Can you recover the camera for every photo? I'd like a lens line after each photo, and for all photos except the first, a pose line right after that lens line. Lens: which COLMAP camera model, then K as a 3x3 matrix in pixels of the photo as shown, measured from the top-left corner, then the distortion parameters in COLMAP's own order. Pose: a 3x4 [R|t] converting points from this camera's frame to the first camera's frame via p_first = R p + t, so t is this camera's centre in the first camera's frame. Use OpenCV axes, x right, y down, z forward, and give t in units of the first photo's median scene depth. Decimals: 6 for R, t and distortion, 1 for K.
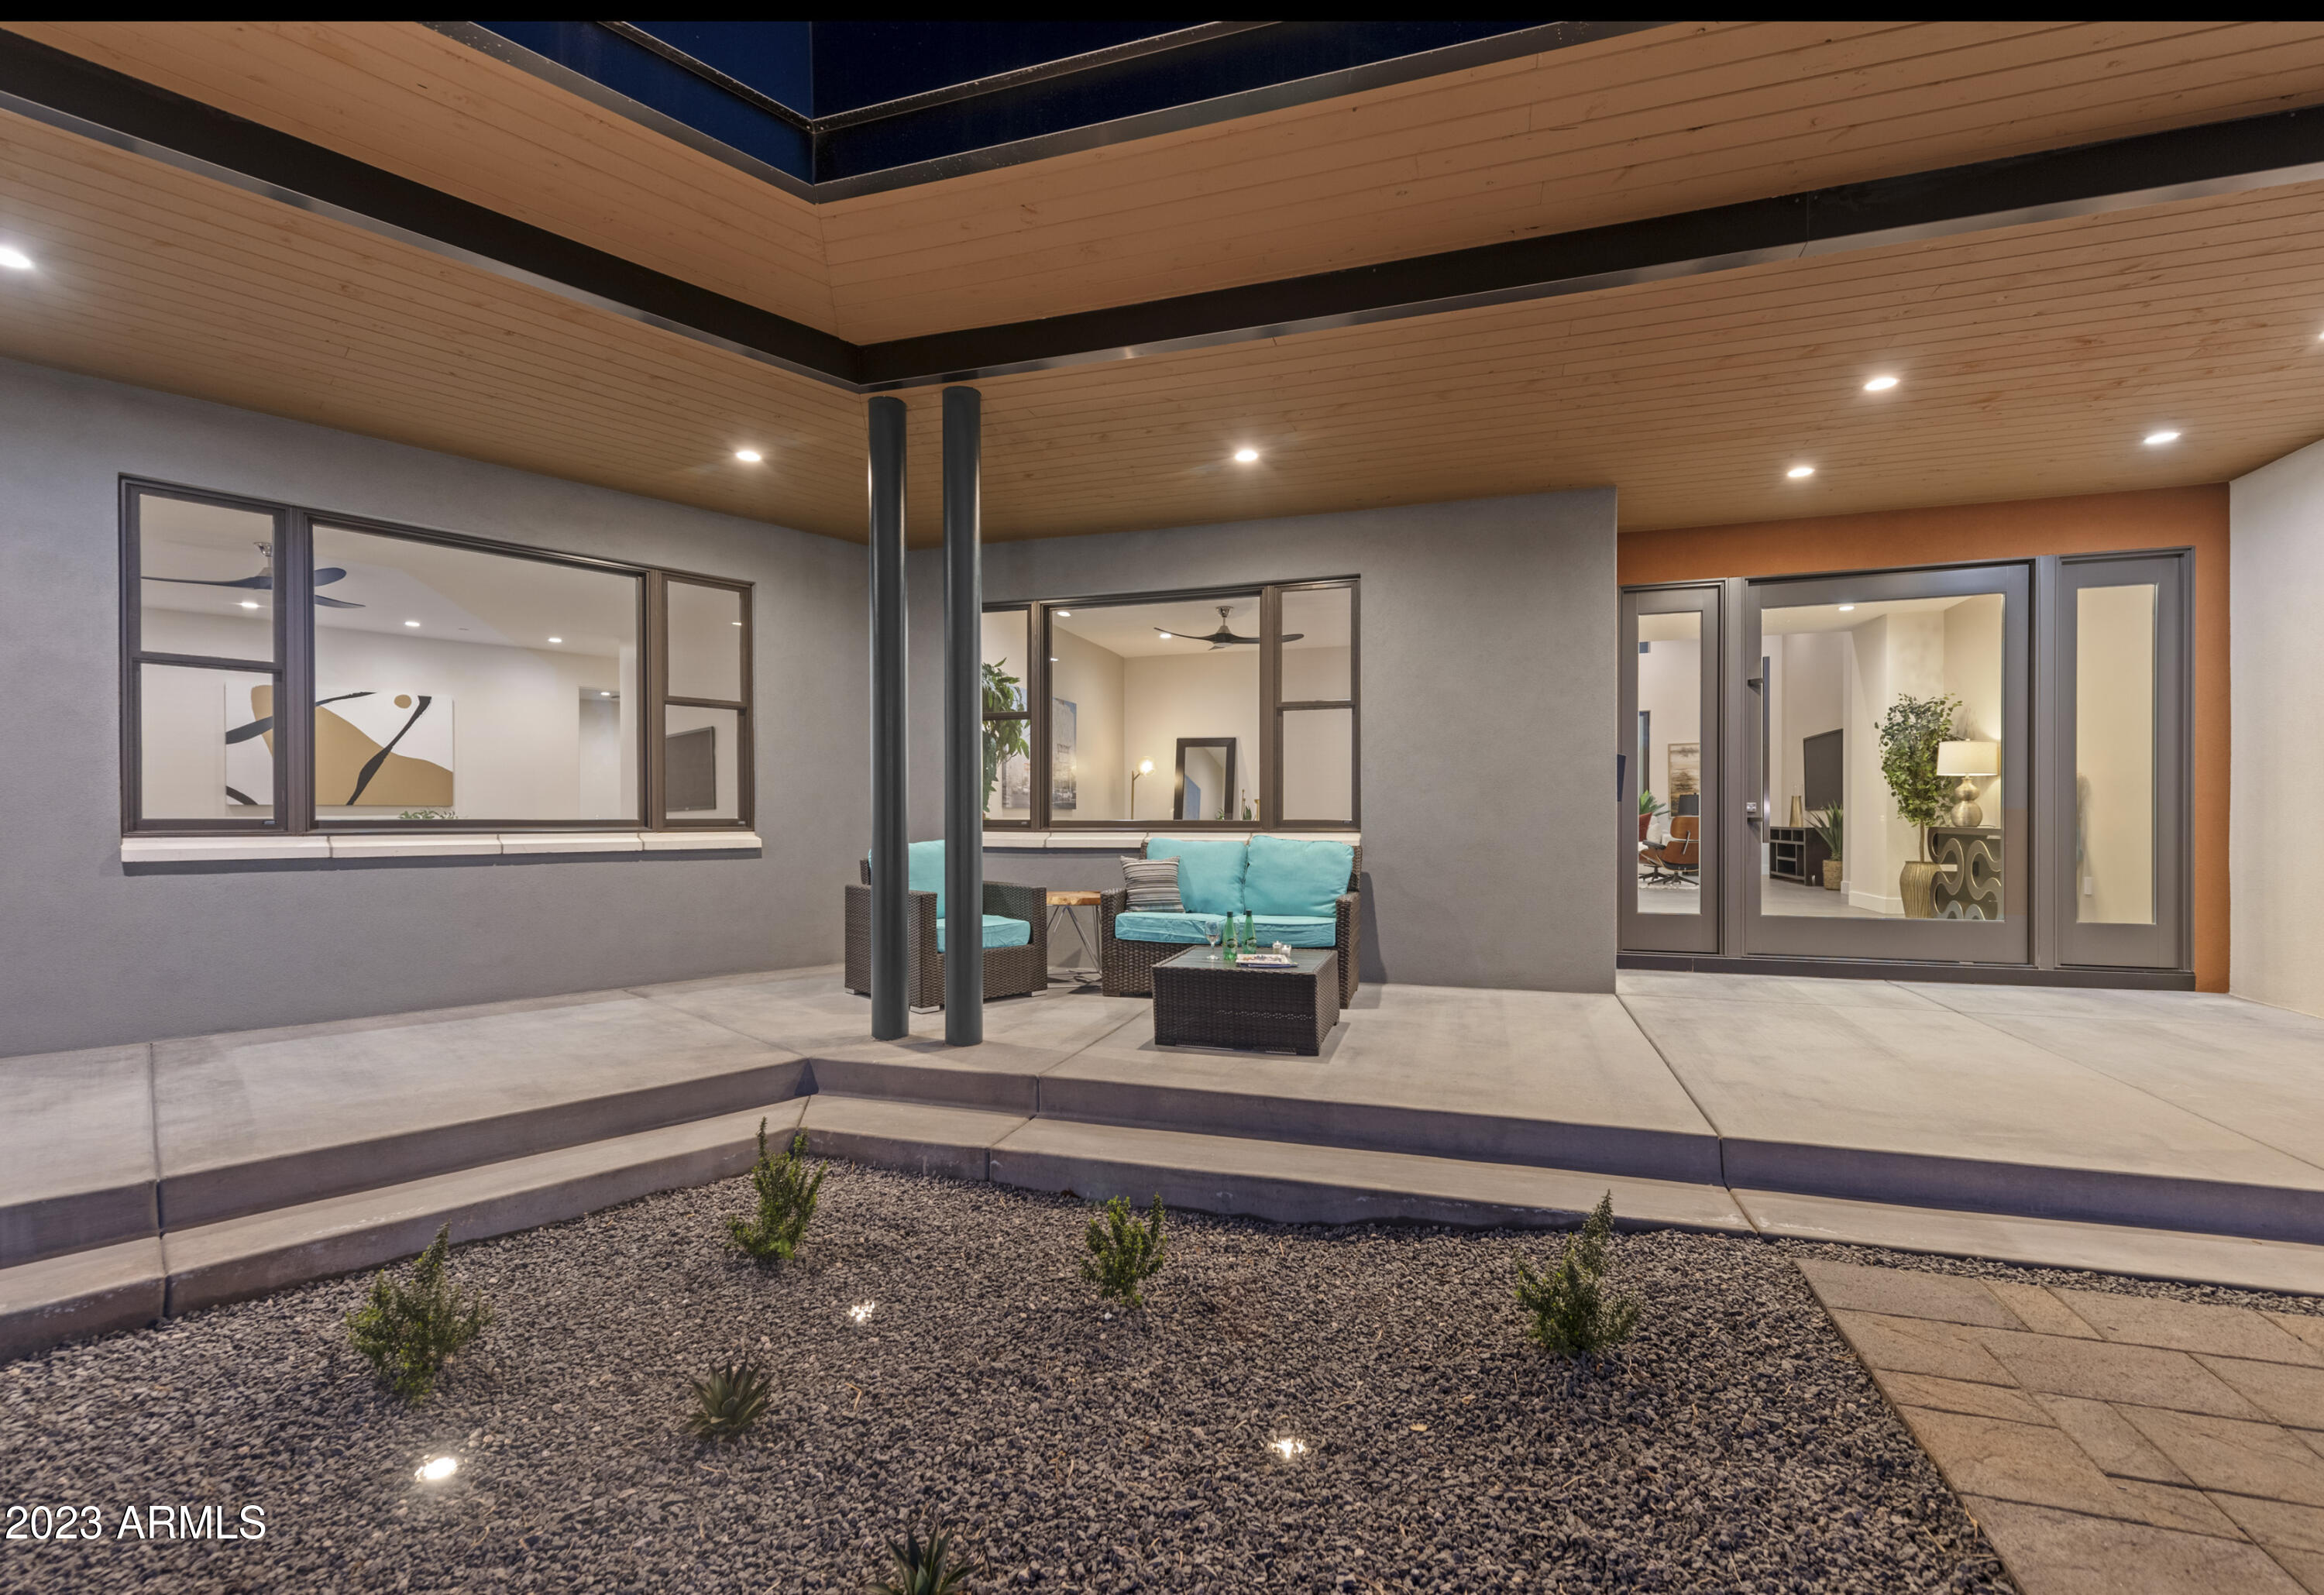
lens RADIAL K [[990.5, 0, 1161.7], [0, 990.5, 827.7], [0, 0, 1]] dist [0.001921, -0.000079]
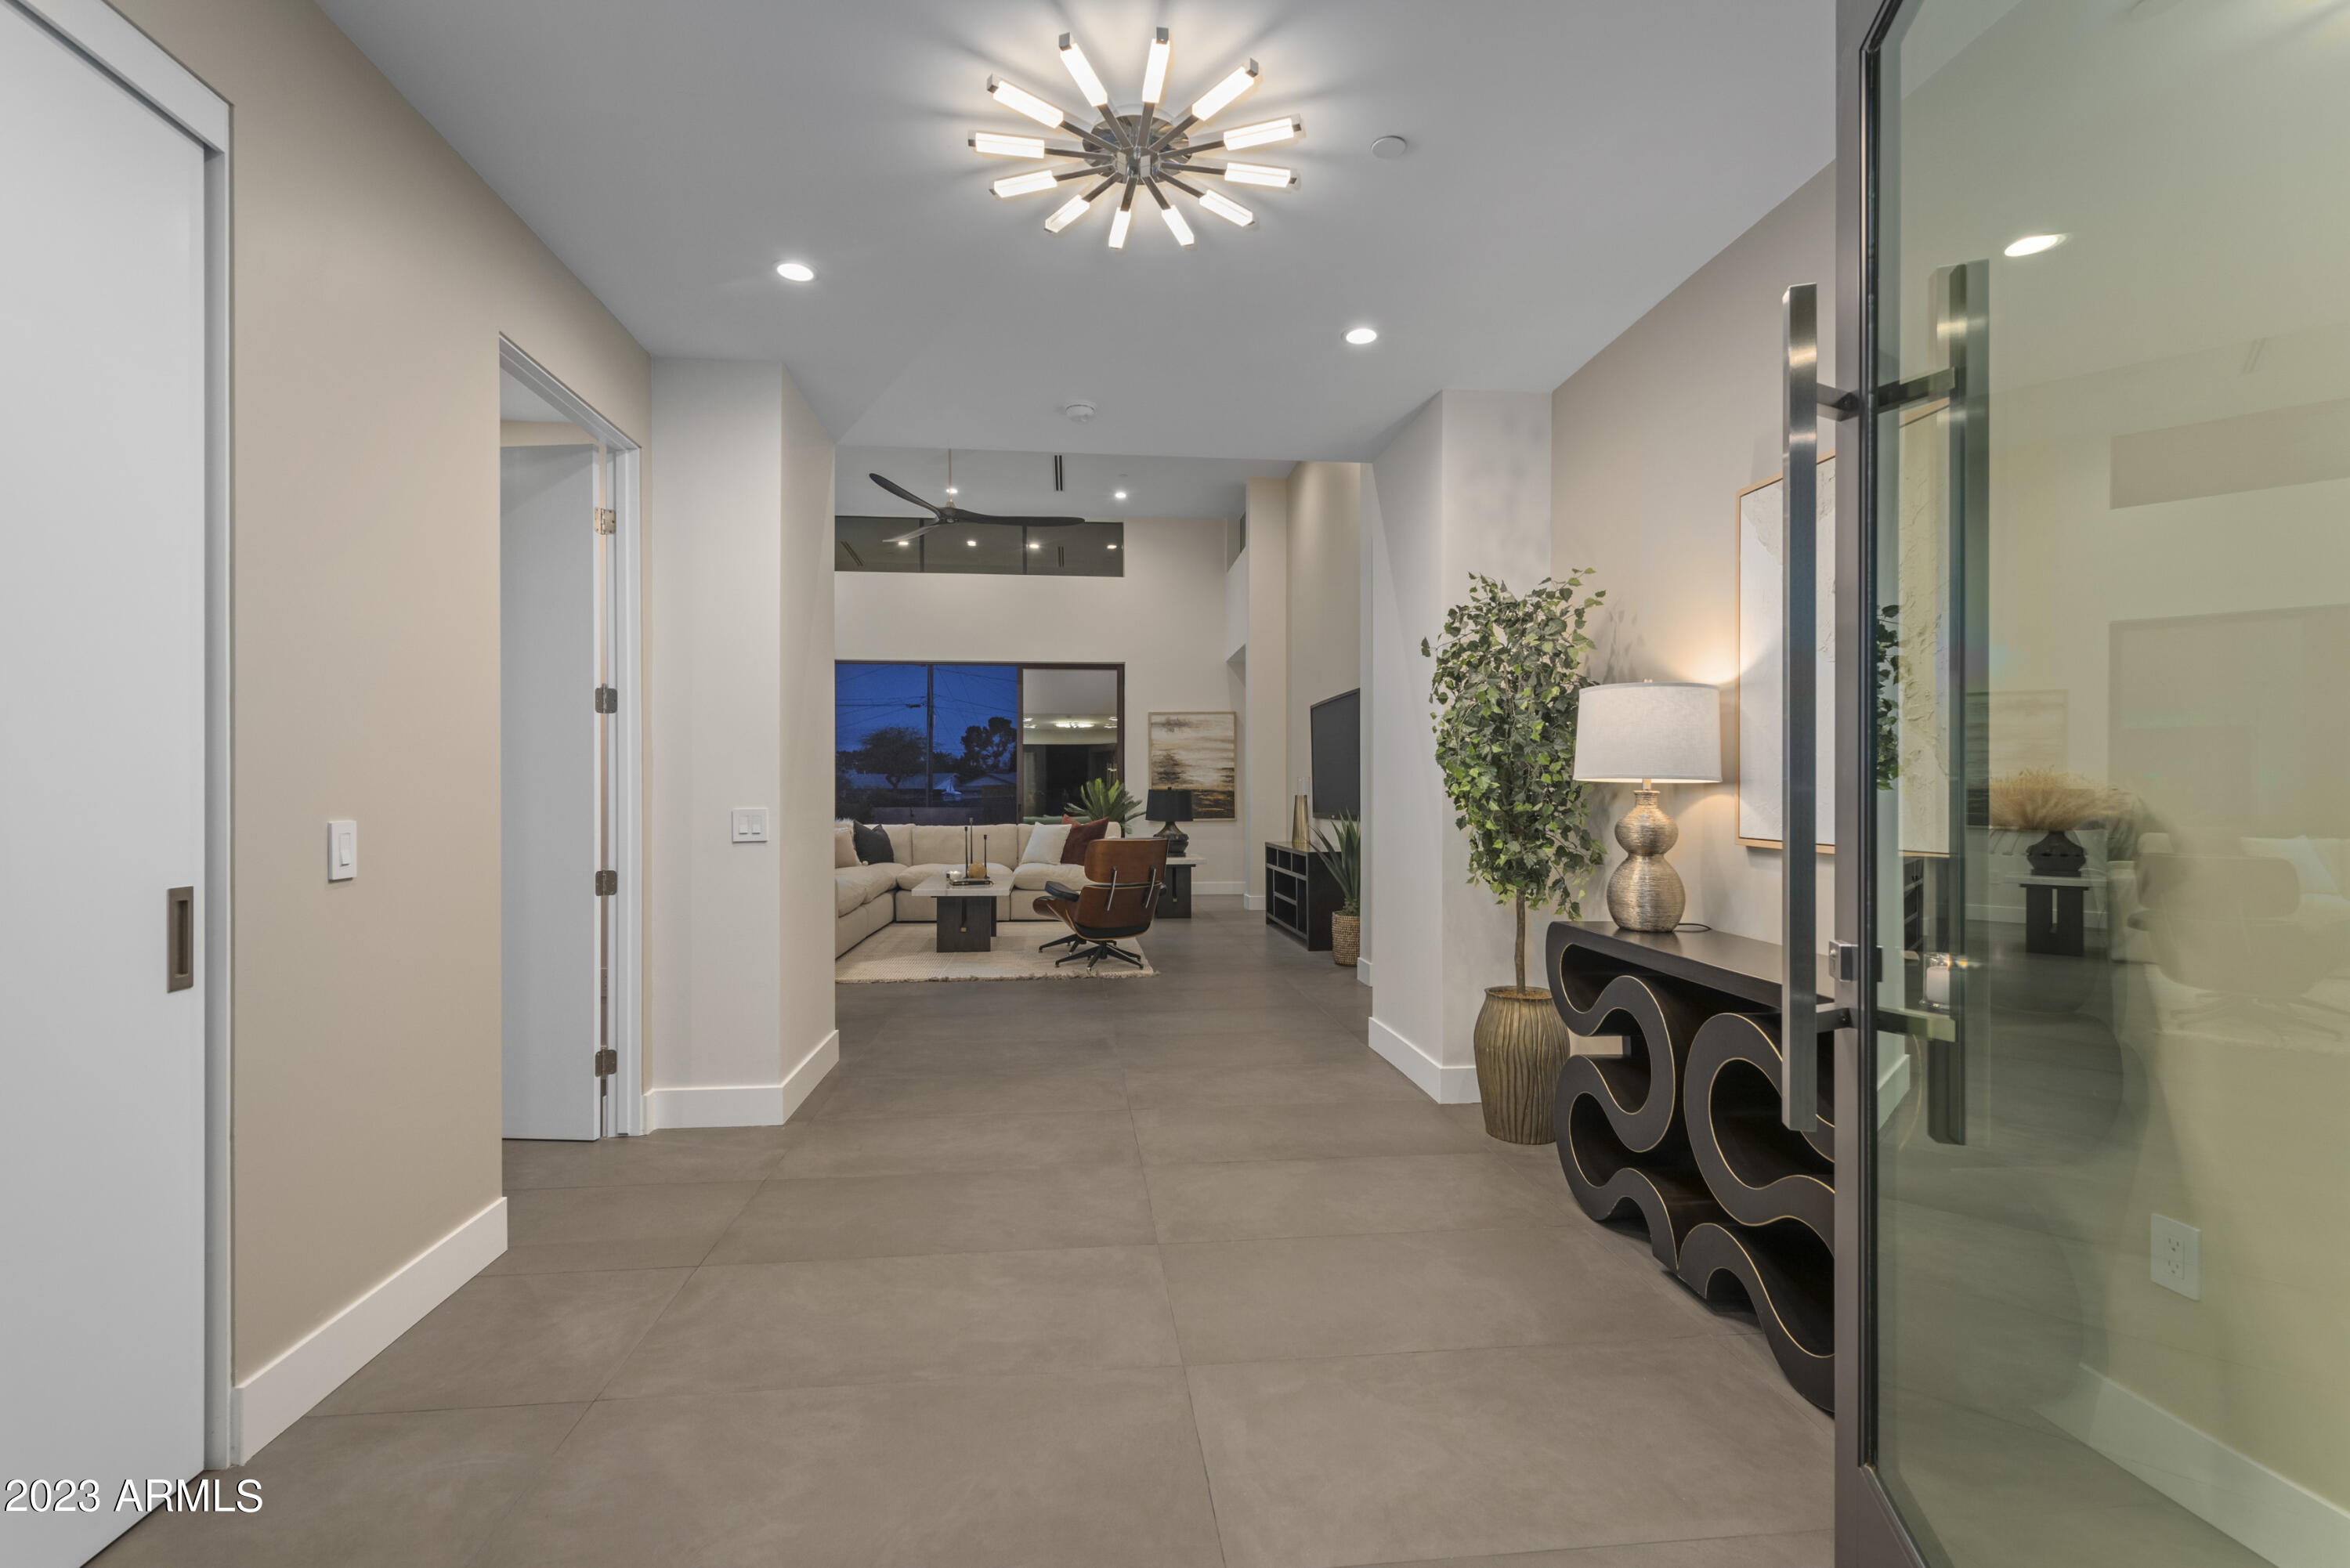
lens RADIAL K [[1017.4, 0, 1178.0], [0, 1017.4, 791.8], [0, 0, 1]] dist [0.004200, -0.000486]
pose [[0.913383, 0.003871, 0.407083, 0.702834], [0.000869, 0.999934, -0.011460, -0.062798], [-0.407101, 0.010821, 0.913319, 1.010584]]
